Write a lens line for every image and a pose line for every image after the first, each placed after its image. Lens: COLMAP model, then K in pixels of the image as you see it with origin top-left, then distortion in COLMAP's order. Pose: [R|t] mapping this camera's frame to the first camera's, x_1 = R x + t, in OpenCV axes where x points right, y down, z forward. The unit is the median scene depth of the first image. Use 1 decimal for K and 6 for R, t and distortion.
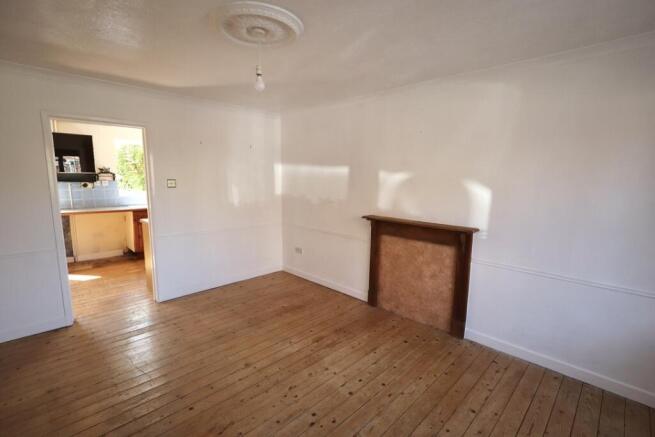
lens RADIAL K [[299.5, 0, 327.5], [0, 299.5, 218.5], [0, 0, 1]] dist [0.000050, 0.000036]
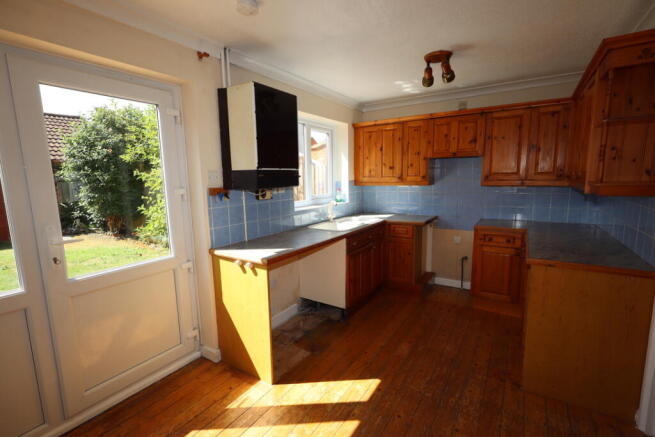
lens RADIAL K [[299.5, 0, 327.5], [0, 299.5, 218.5], [0, 0, 1]] dist [0.000050, 0.000036]
pose [[0.978660, -0.054640, 0.198089, -0.779977], [0.054132, 0.998502, 0.007985, -0.065909], [-0.198229, 0.002908, 0.980151, 0.457895]]
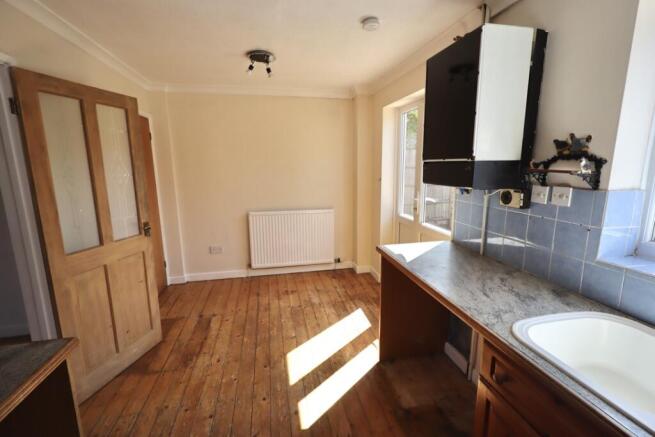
lens RADIAL K [[299.5, 0, 327.5], [0, 299.5, 218.5], [0, 0, 1]] dist [0.000050, 0.000036]
pose [[-0.549806, 0.148619, -0.821964, -0.416609], [-0.105081, 0.963920, 0.244574, -0.144519], [0.828656, 0.220841, -0.514352, 0.984990]]
